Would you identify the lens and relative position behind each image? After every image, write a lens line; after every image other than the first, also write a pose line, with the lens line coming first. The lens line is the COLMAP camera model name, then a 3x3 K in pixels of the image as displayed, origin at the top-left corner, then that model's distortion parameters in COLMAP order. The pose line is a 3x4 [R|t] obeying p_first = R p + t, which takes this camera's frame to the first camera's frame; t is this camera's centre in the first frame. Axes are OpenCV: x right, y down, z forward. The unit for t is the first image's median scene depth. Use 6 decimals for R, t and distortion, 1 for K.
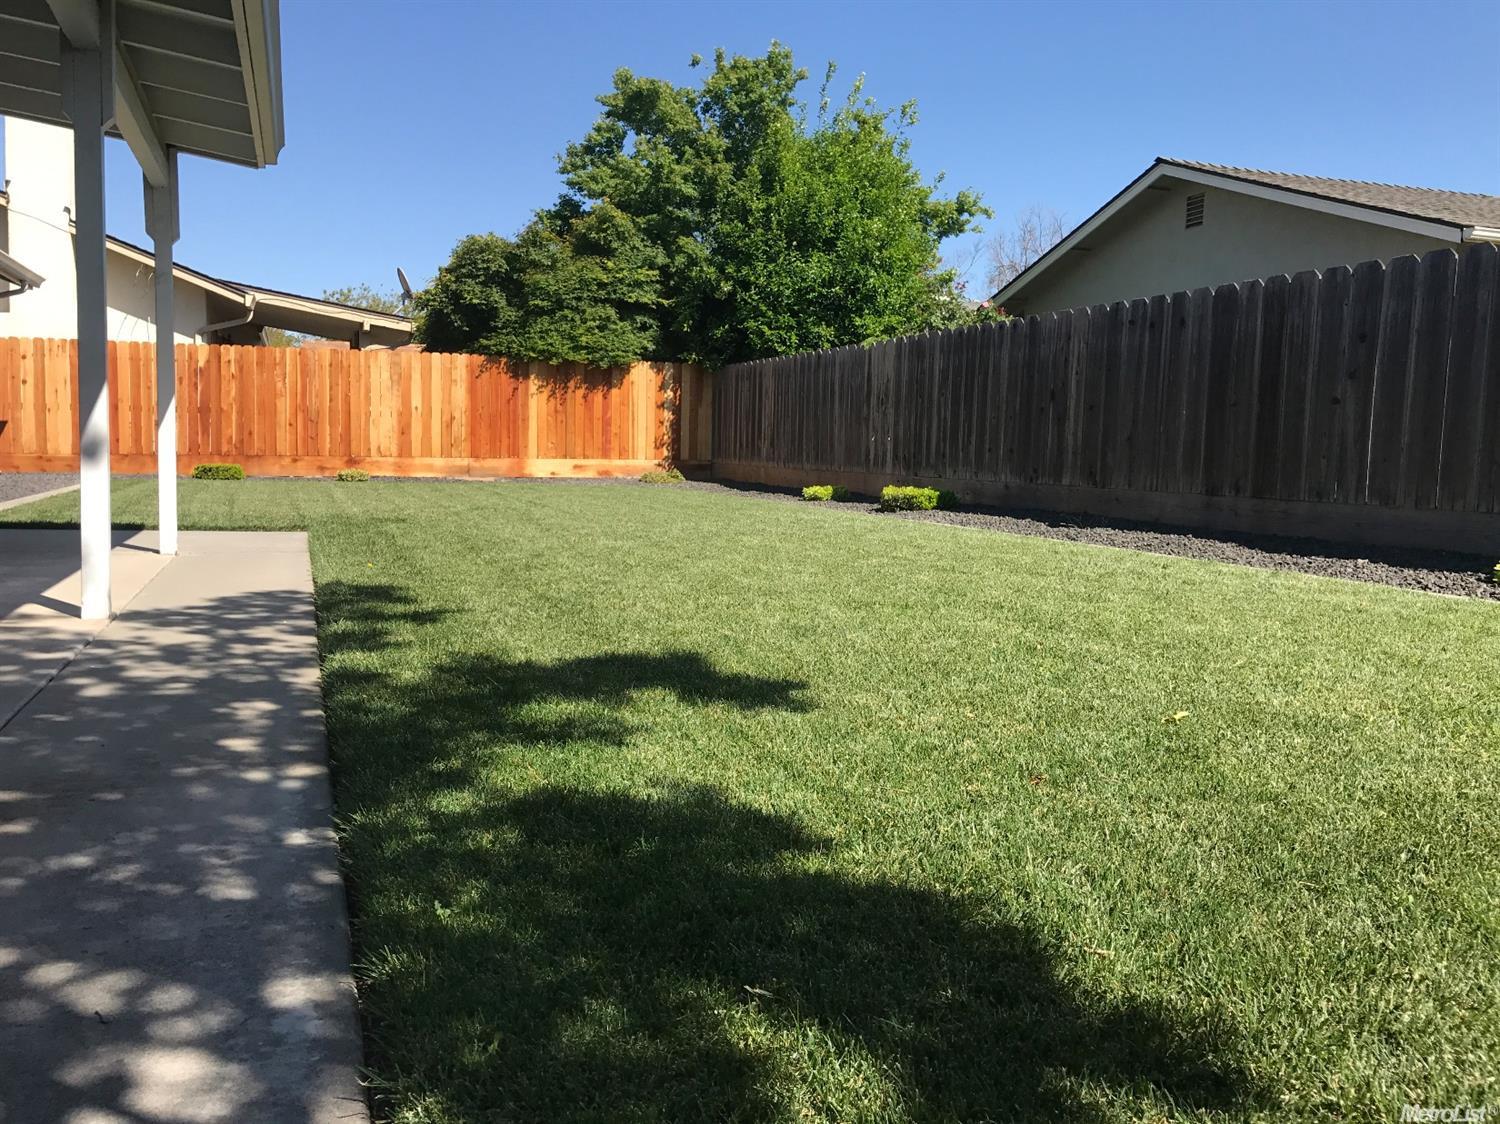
lens RADIAL K [[1234.0, 0, 746.9], [0, 1234.0, 560.7], [0, 0, 1]] dist [0.023283, -0.006003]
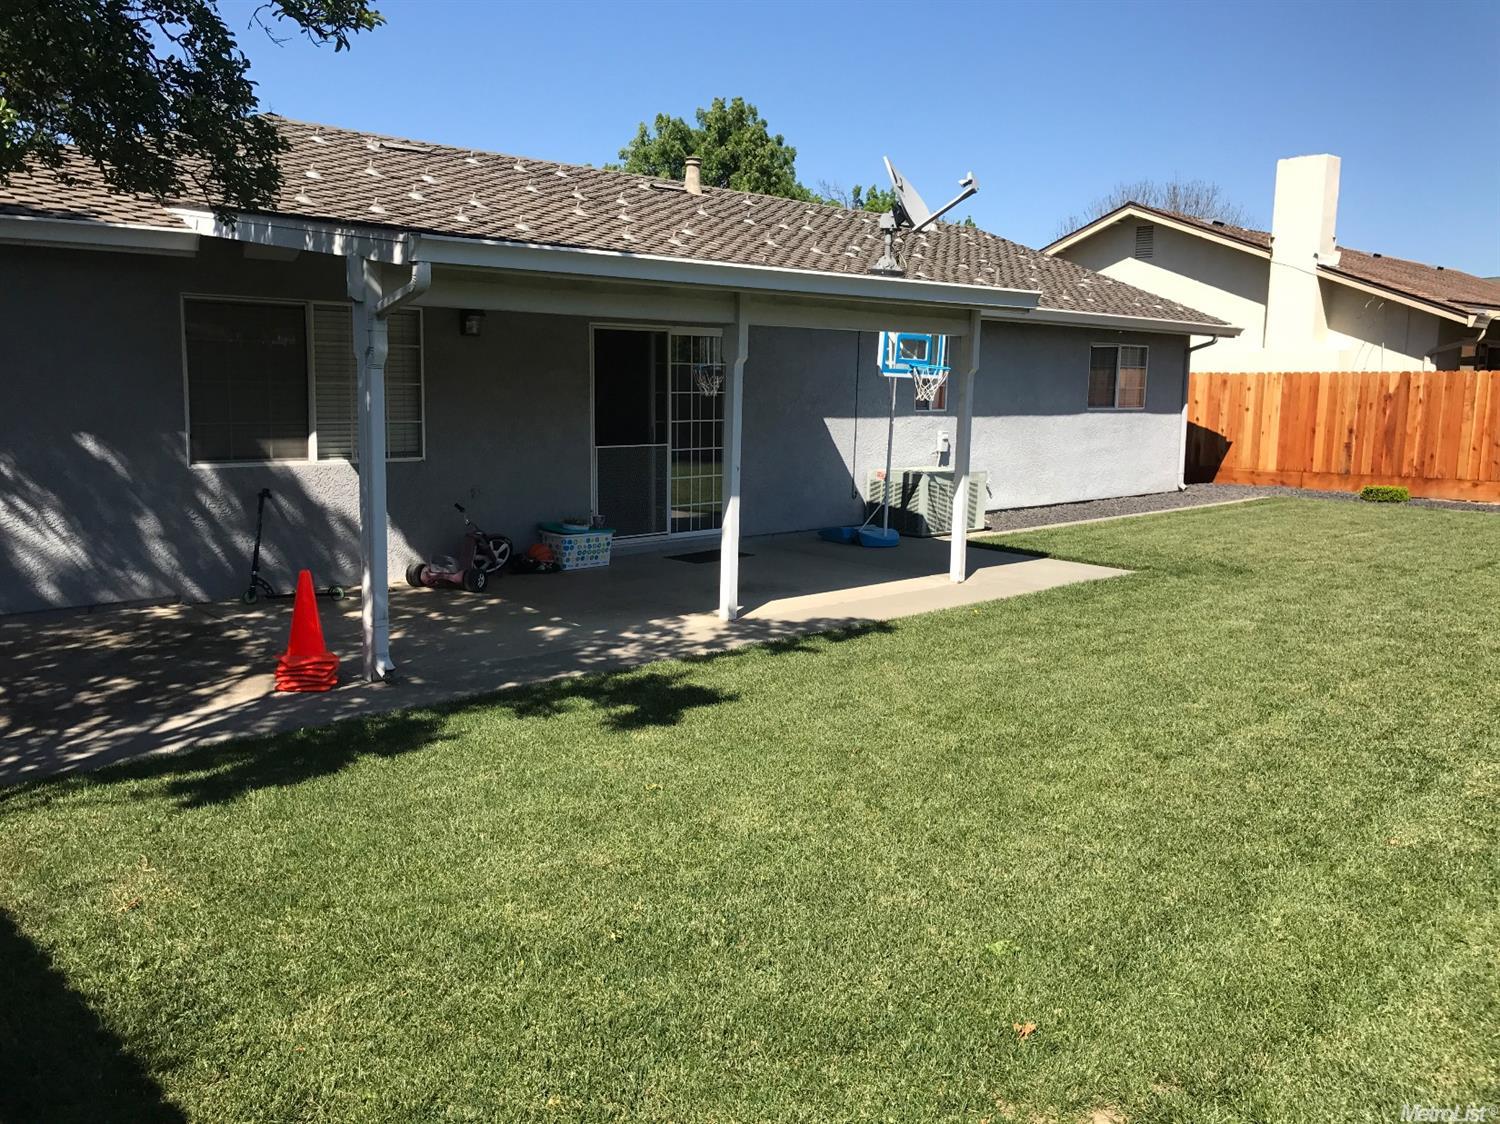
lens RADIAL K [[1234.0, 0, 745.0], [0, 1234.0, 561.2], [0, 0, 1]] dist [0.023283, -0.006003]
pose [[0.406041, 0.114950, -0.906597, 0.309511], [-0.090358, 0.992246, 0.085341, -0.054094], [0.909377, 0.047266, 0.413279, 0.067453]]
